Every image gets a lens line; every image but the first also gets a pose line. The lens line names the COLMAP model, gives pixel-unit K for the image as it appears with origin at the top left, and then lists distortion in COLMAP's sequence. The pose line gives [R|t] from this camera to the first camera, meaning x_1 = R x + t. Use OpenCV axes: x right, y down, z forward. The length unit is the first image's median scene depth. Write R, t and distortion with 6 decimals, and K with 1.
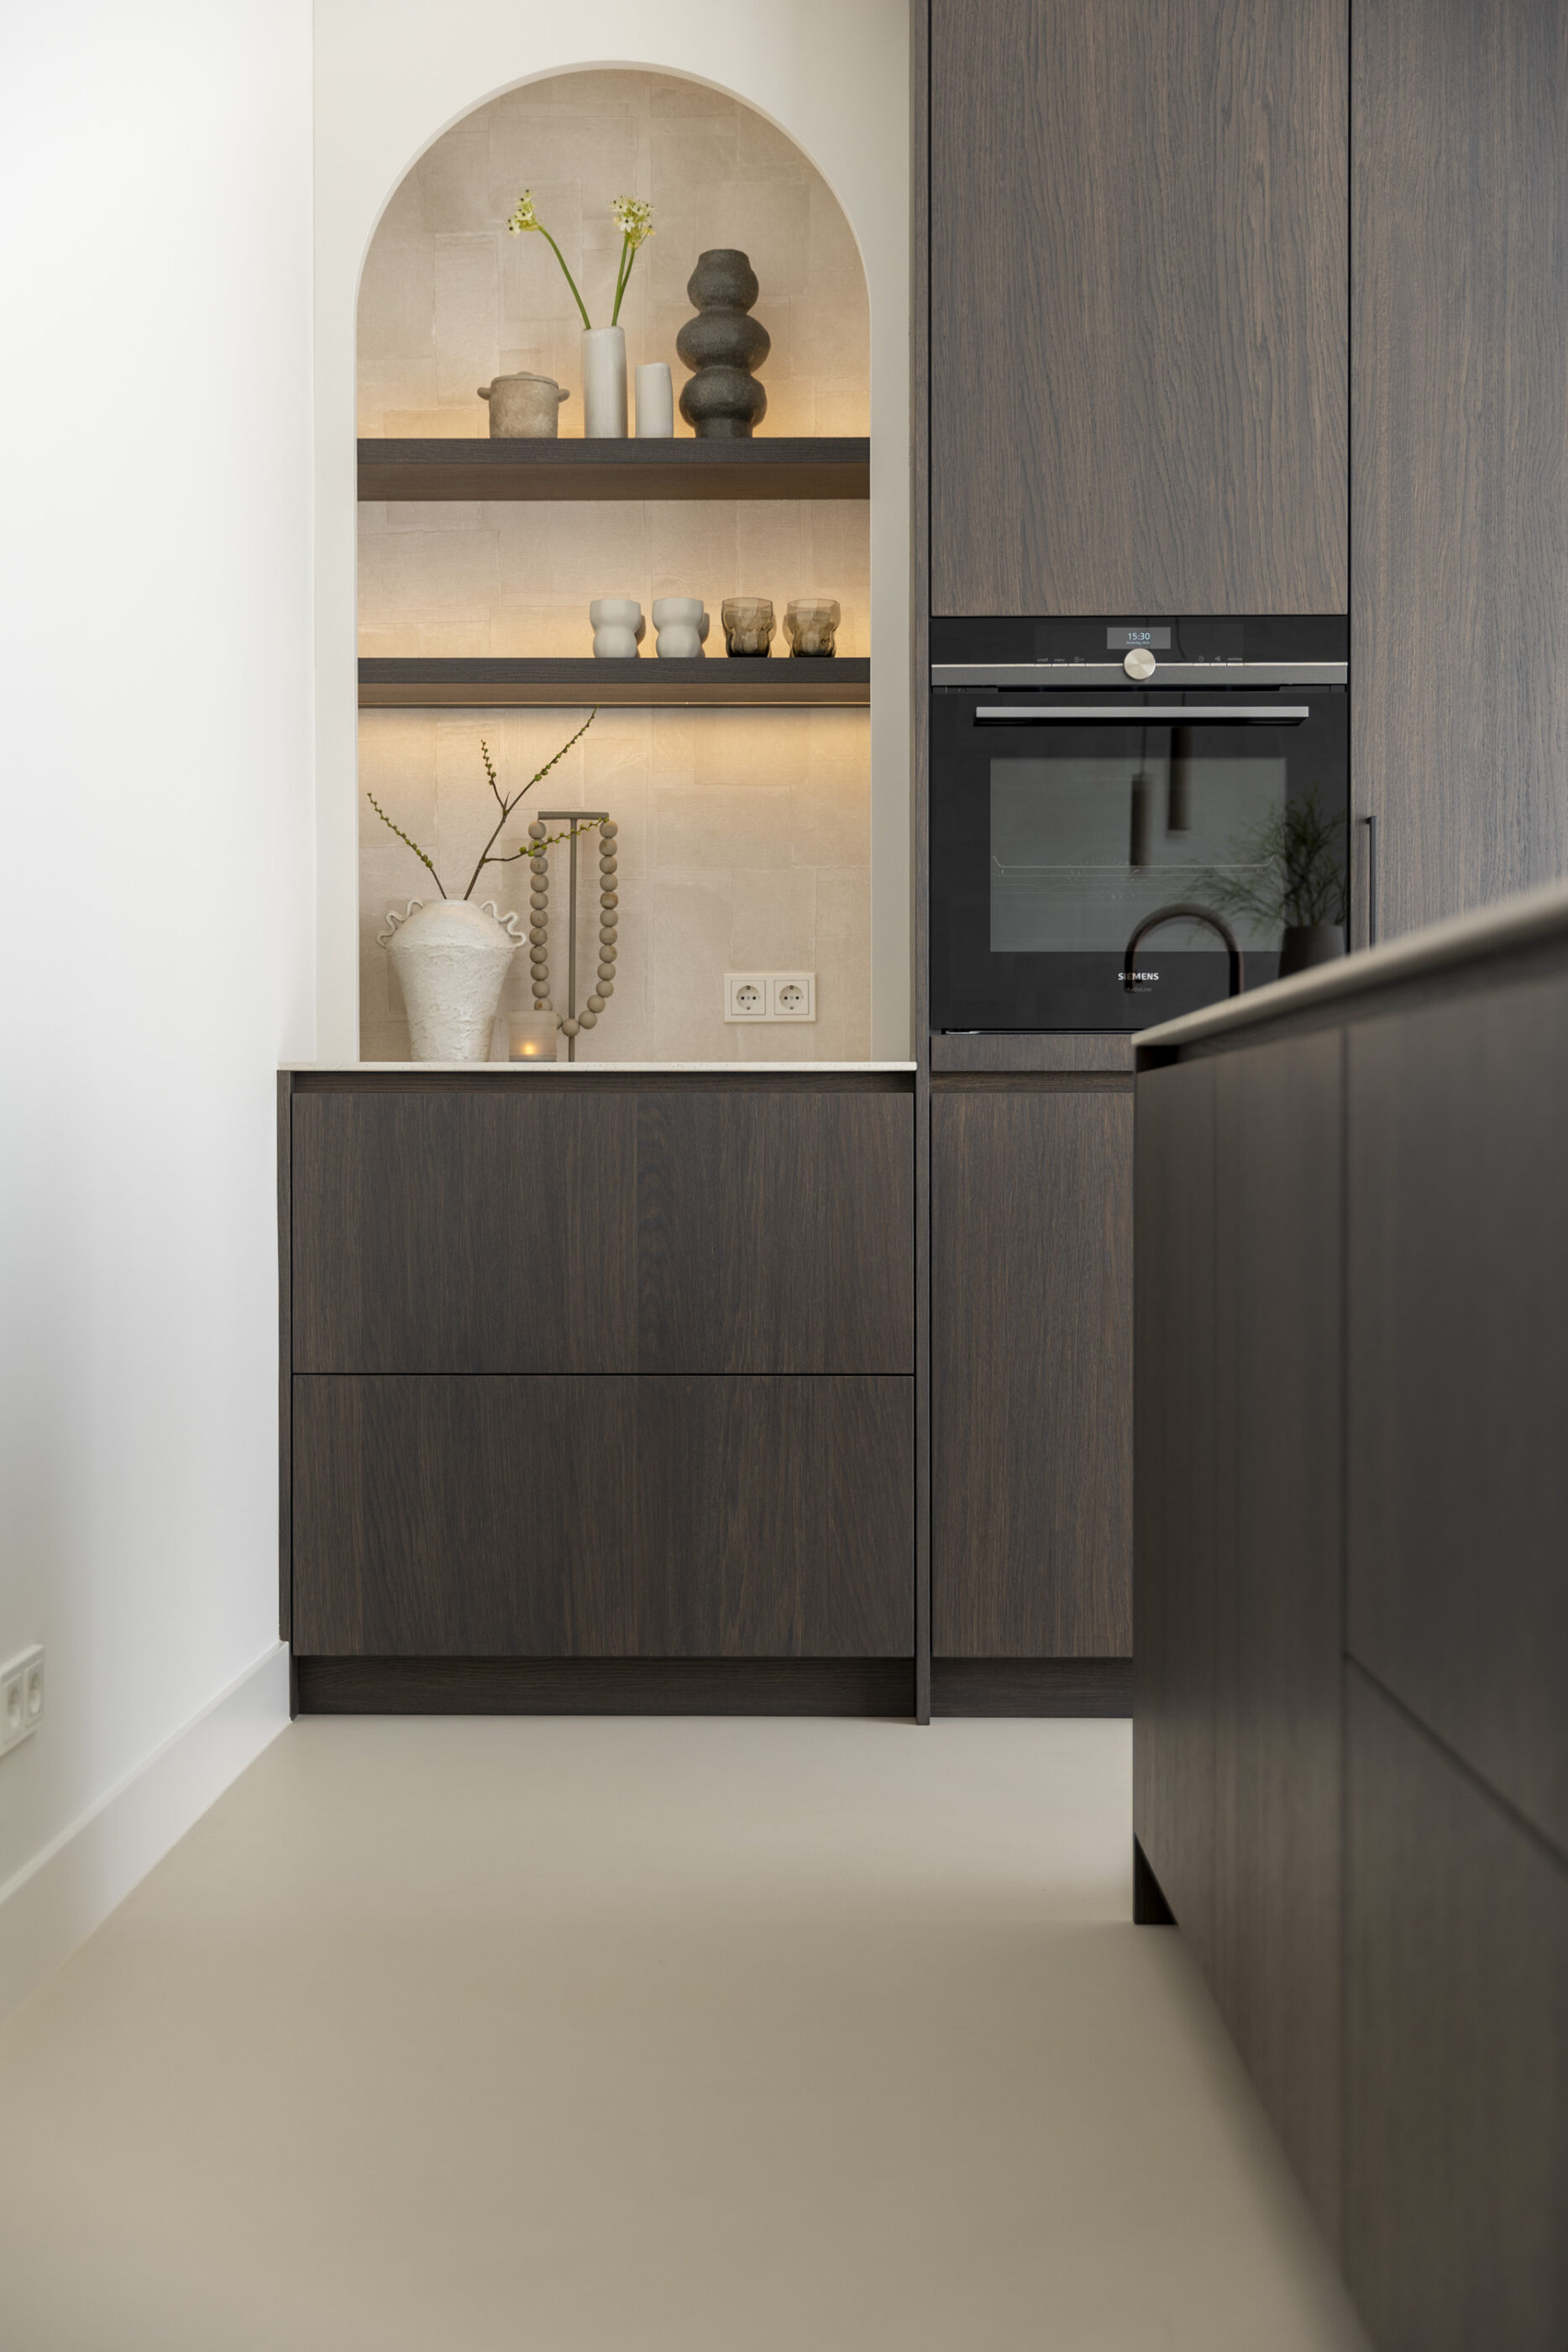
lens RADIAL K [[2596.8, 0, 787.1], [0, 2596.8, 1185.7], [0, 0, 1]] dist [0.003801, 0.000000]
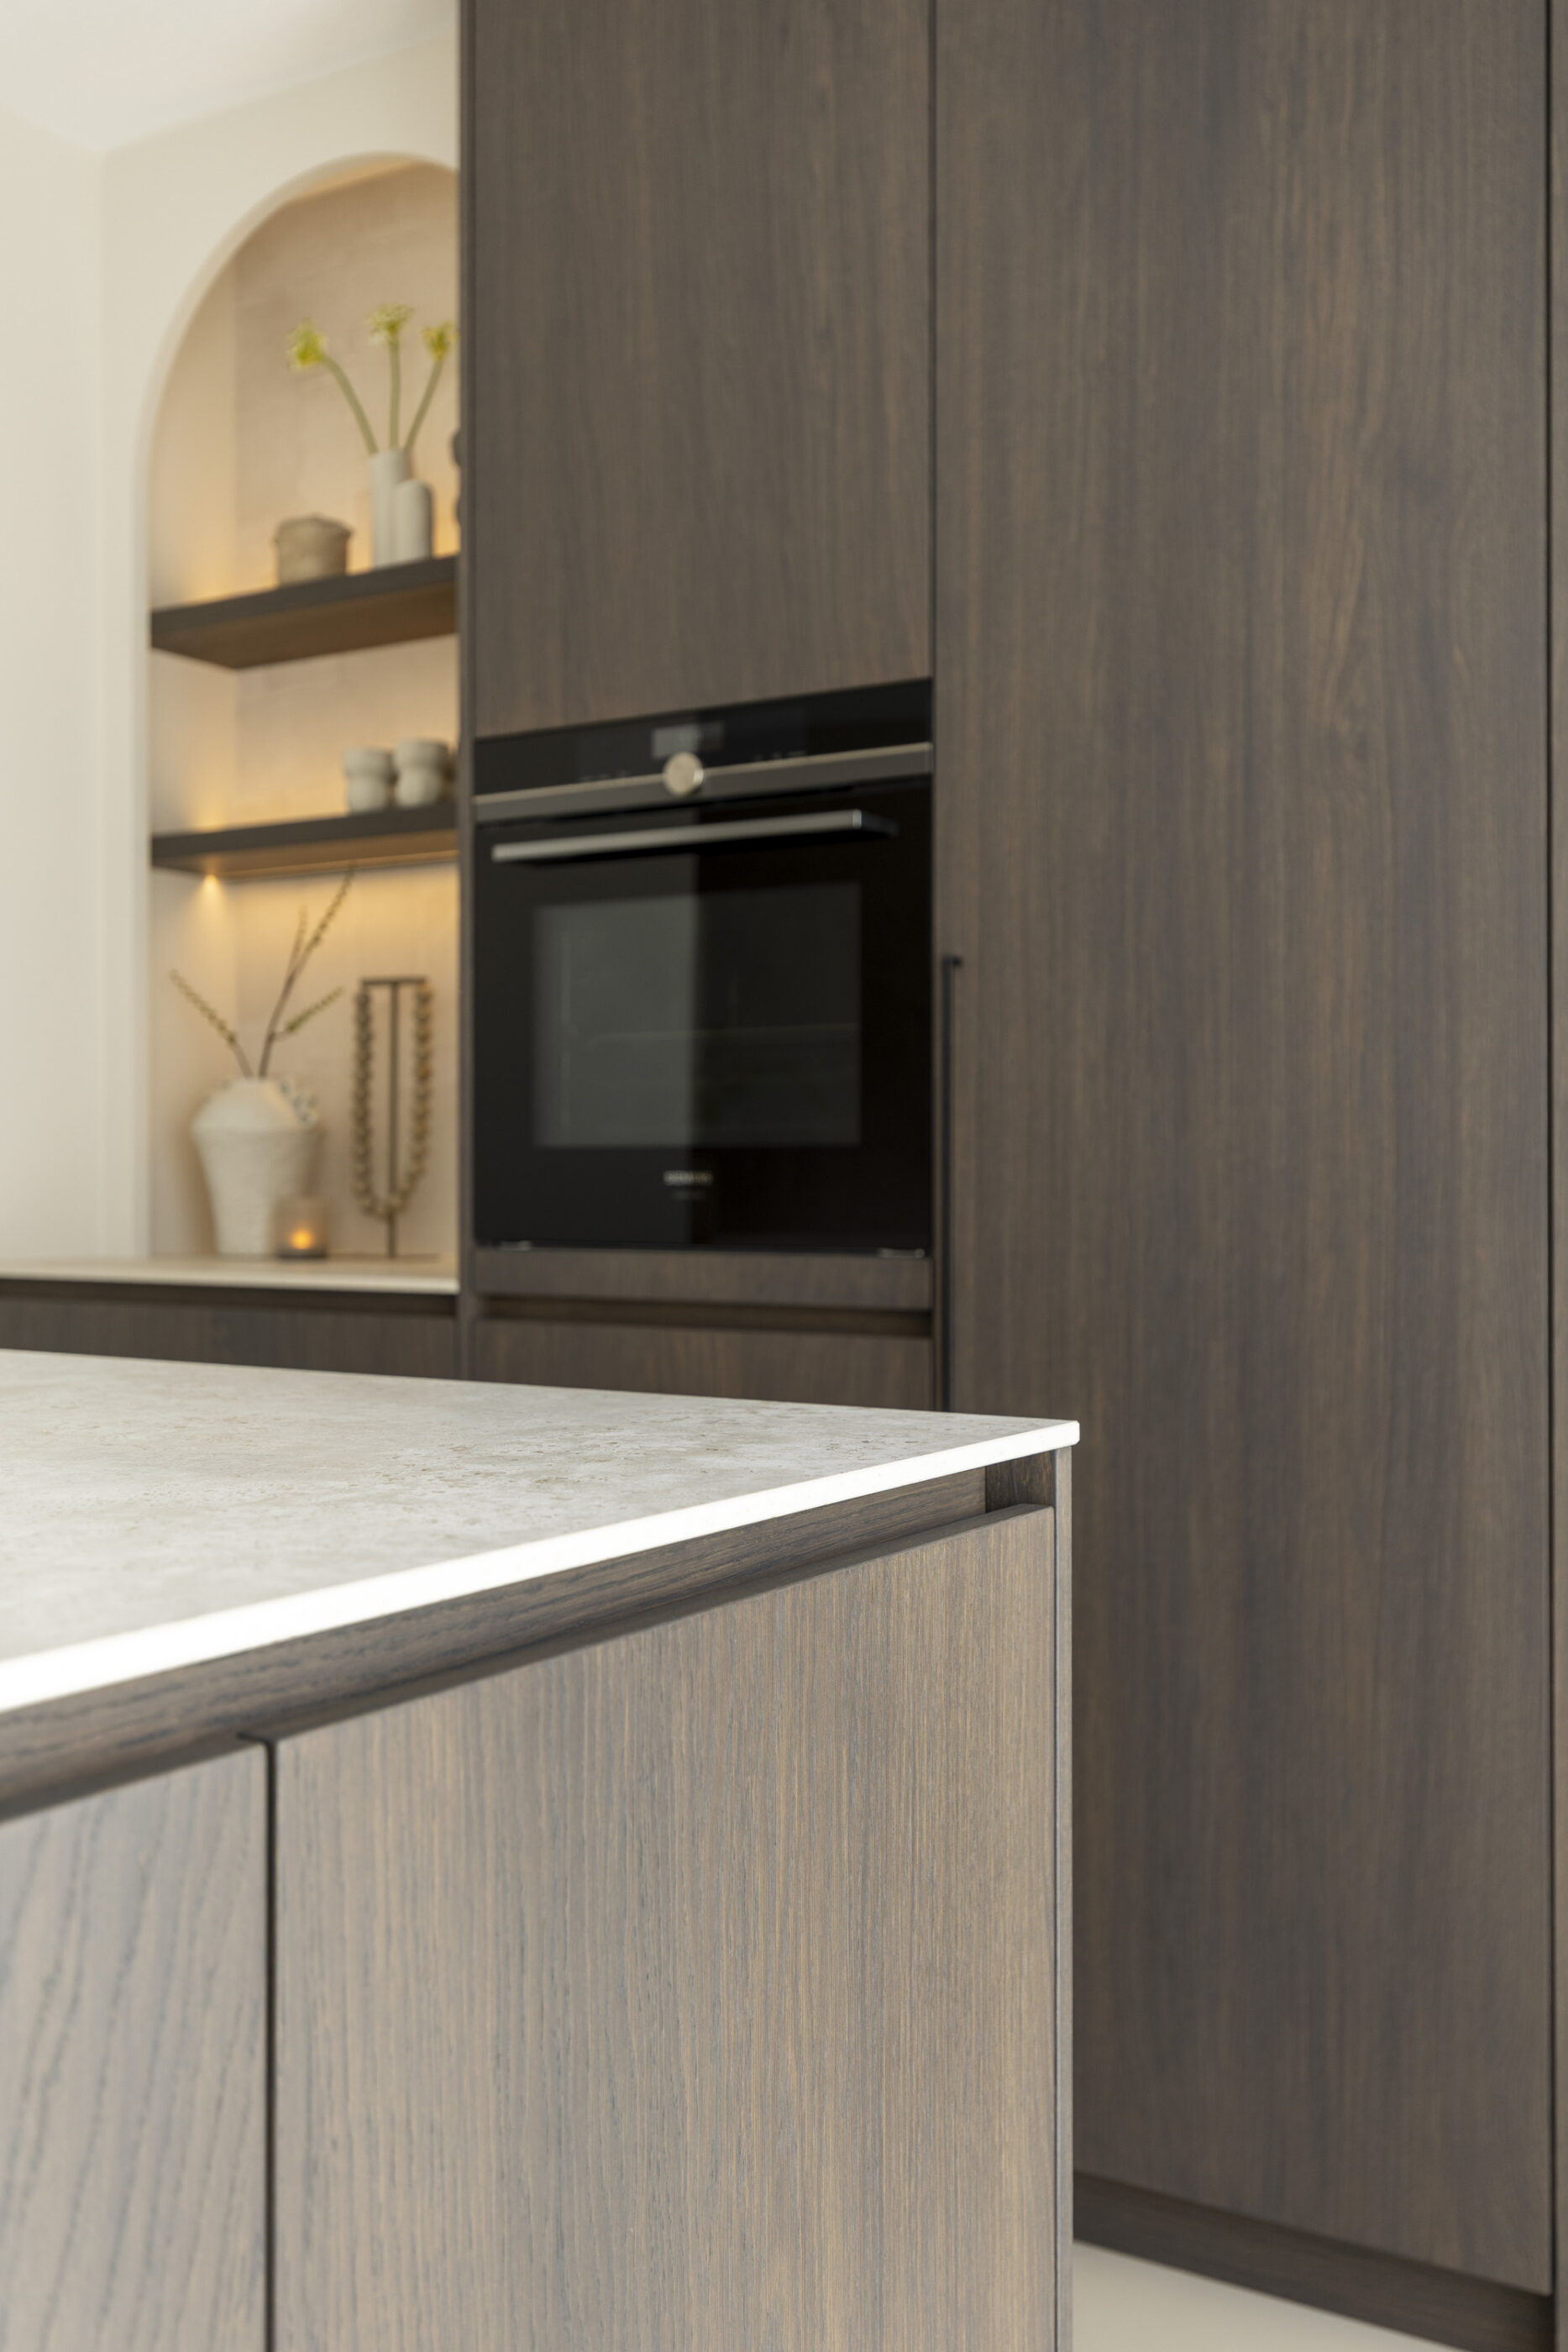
lens RADIAL K [[2129.3, 0, 775.5], [0, 2129.3, 1158.8], [0, 0, 1]] dist [0.018185, 0.000000]
pose [[0.860135, -0.001603, -0.510063, 0.479950], [-0.010099, 0.999746, -0.020171, -0.073935], [0.509966, 0.022501, 0.859900, 0.471933]]
